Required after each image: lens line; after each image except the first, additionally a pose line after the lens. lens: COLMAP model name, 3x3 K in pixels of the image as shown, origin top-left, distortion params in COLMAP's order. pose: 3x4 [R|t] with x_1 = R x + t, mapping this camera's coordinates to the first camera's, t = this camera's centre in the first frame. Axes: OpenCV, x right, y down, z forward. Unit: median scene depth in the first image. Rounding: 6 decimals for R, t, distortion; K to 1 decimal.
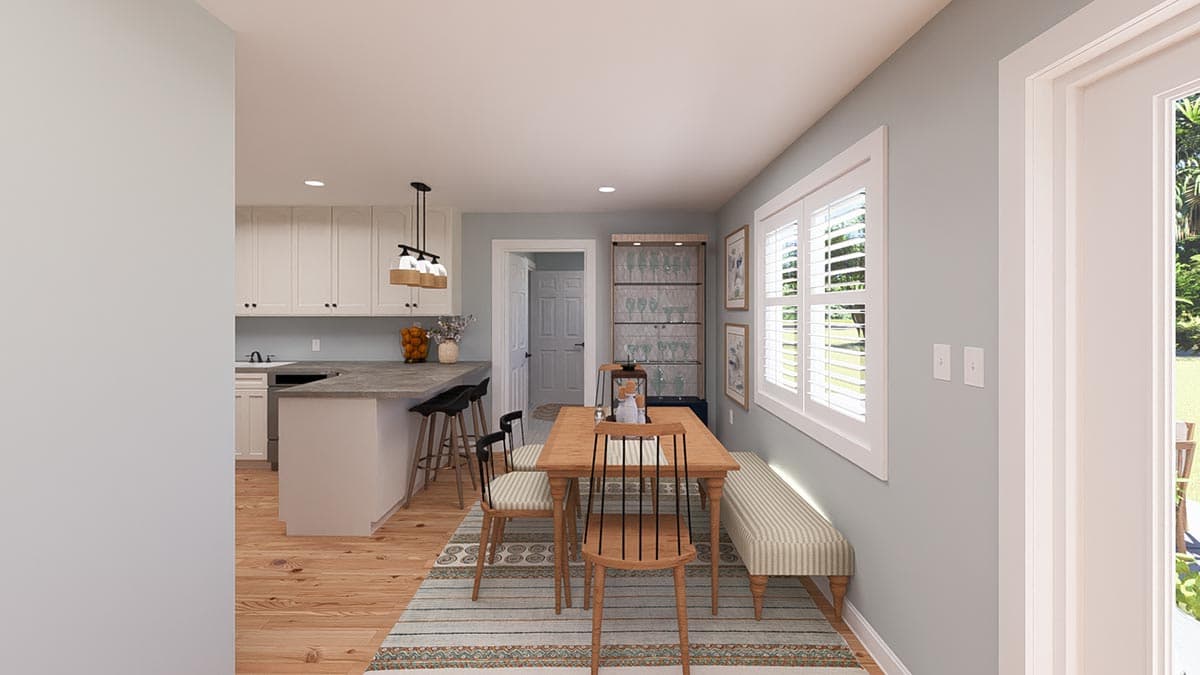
lens RADIAL K [[502.7, 0, 601.9], [0, 502.7, 309.7], [0, 0, 1]] dist [-0.001675, 0.000084]
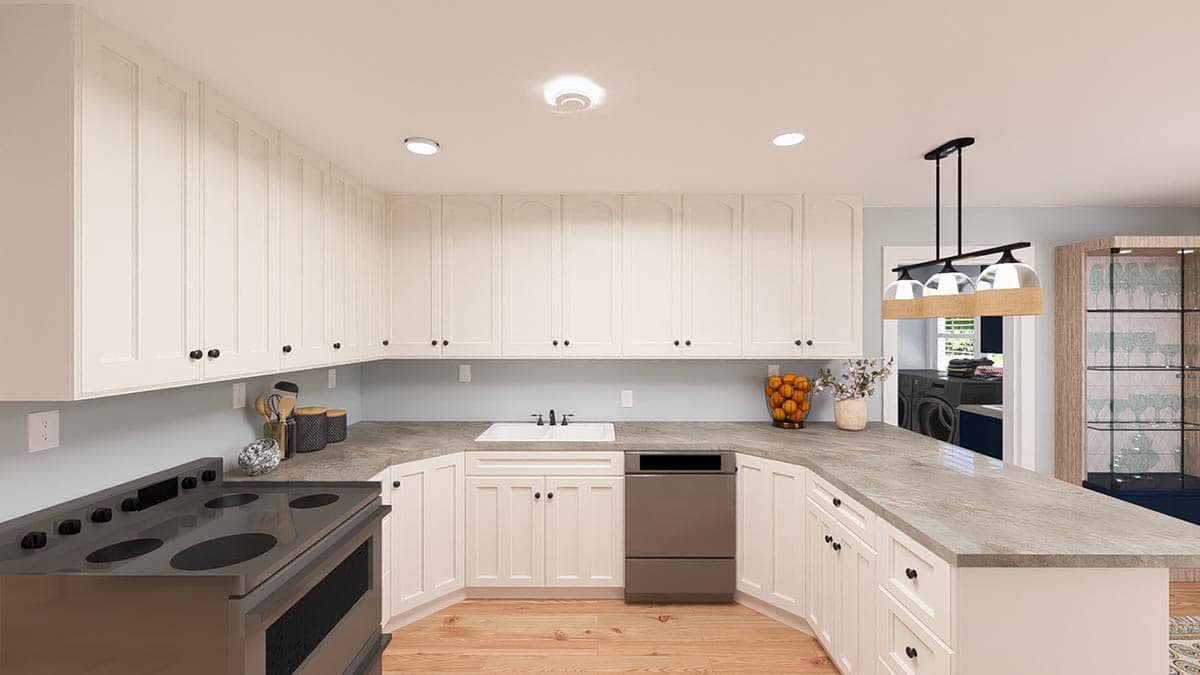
lens RADIAL K [[470.6, 0, 602.2], [0, 470.6, 328.7], [0, 0, 1]] dist [0.001390, 0.000277]
pose [[0.999996, 0.000990, 0.002655, -0.660627], [-0.000994, 0.999998, 0.001461, -0.028664], [-0.002653, -0.001464, 0.999995, 0.386406]]
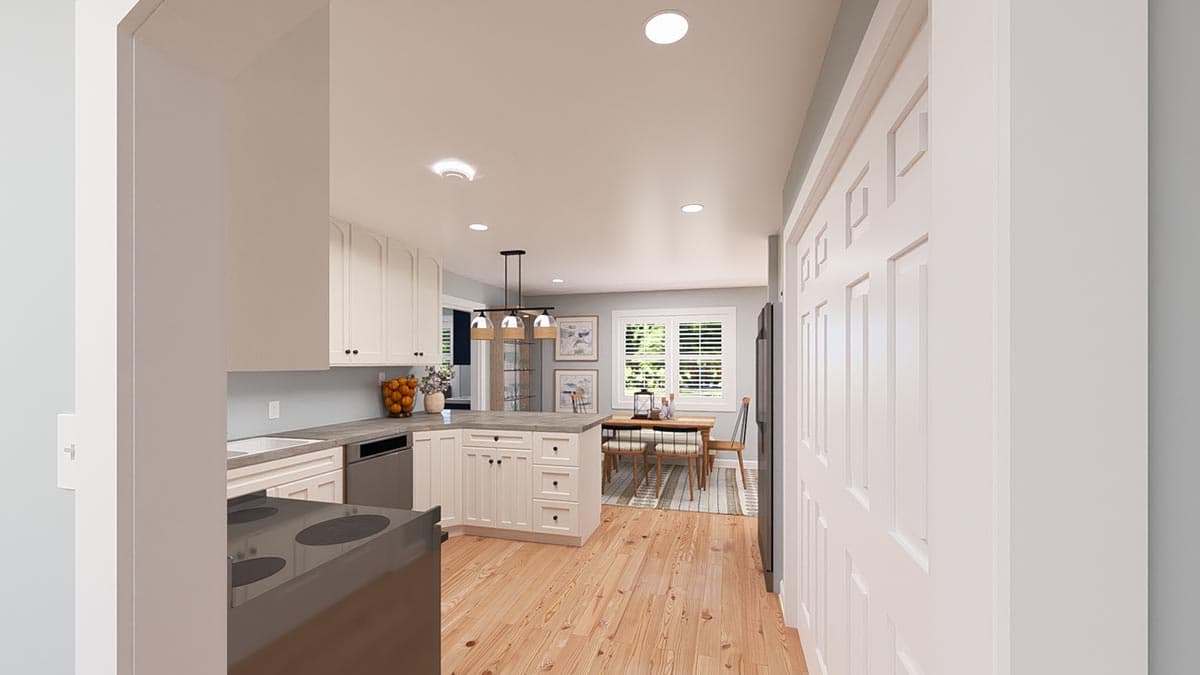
lens RADIAL K [[462.8, 0, 597.2], [0, 462.8, 361.9], [0, 0, 1]] dist [-0.000322, 0.000009]
pose [[0.267520, 0.002415, 0.963549, -1.146828], [-0.001954, 0.999996, -0.001963, 0.007115], [-0.963550, -0.001357, 0.267524, 0.456147]]
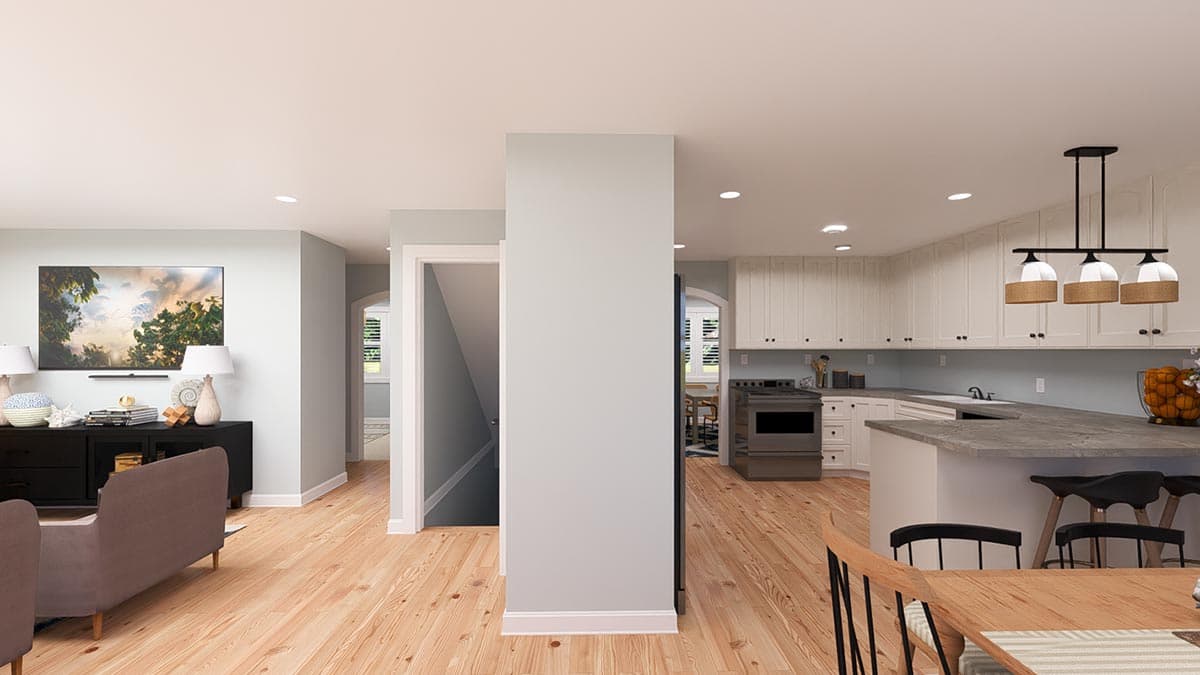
lens RADIAL K [[507.5, 0, 601.9], [0, 507.5, 352.1], [0, 0, 1]] dist [0.001740, 0.000529]
pose [[0.032994, 0.006777, -0.999433, 0.245202], [0.002294, 0.999974, 0.006856, 0.010880], [0.999453, -0.002519, 0.032977, 0.292751]]
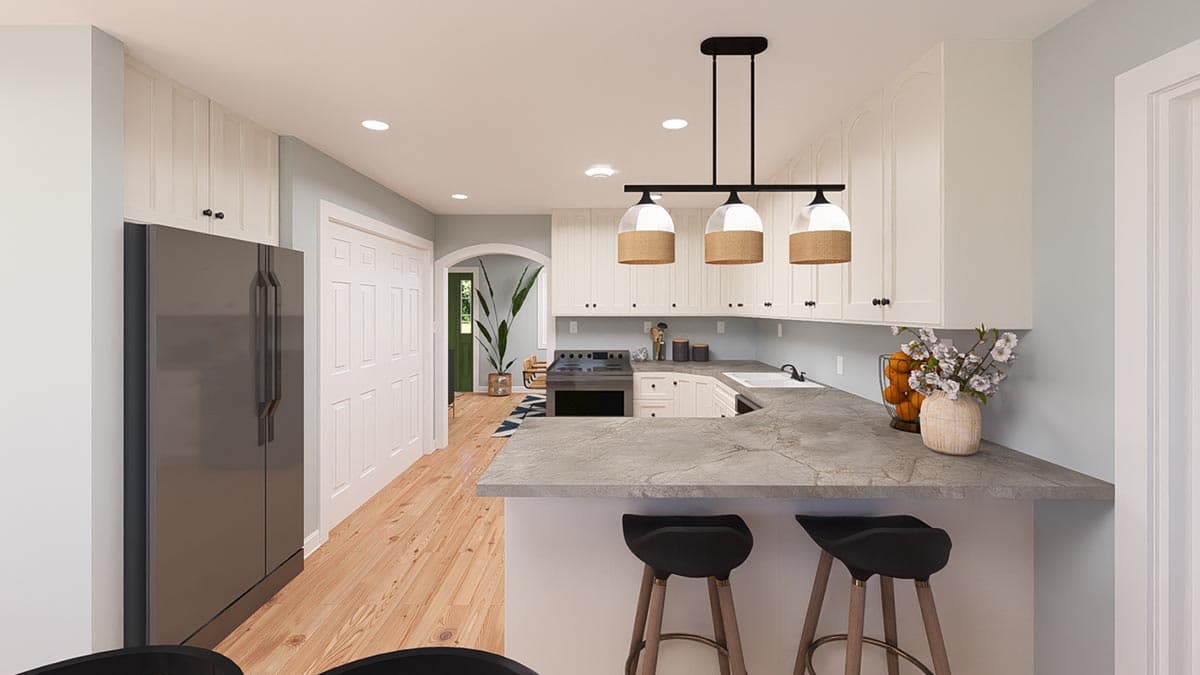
lens RADIAL K [[502.7, 0, 601.9], [0, 502.7, 309.7], [0, 0, 1]] dist [-0.001675, 0.000084]
pose [[-0.003933, 0.003629, -0.999986, 0.085758], [0.002776, 0.999990, 0.003618, -0.004307], [0.999988, -0.002762, -0.003943, 0.760443]]
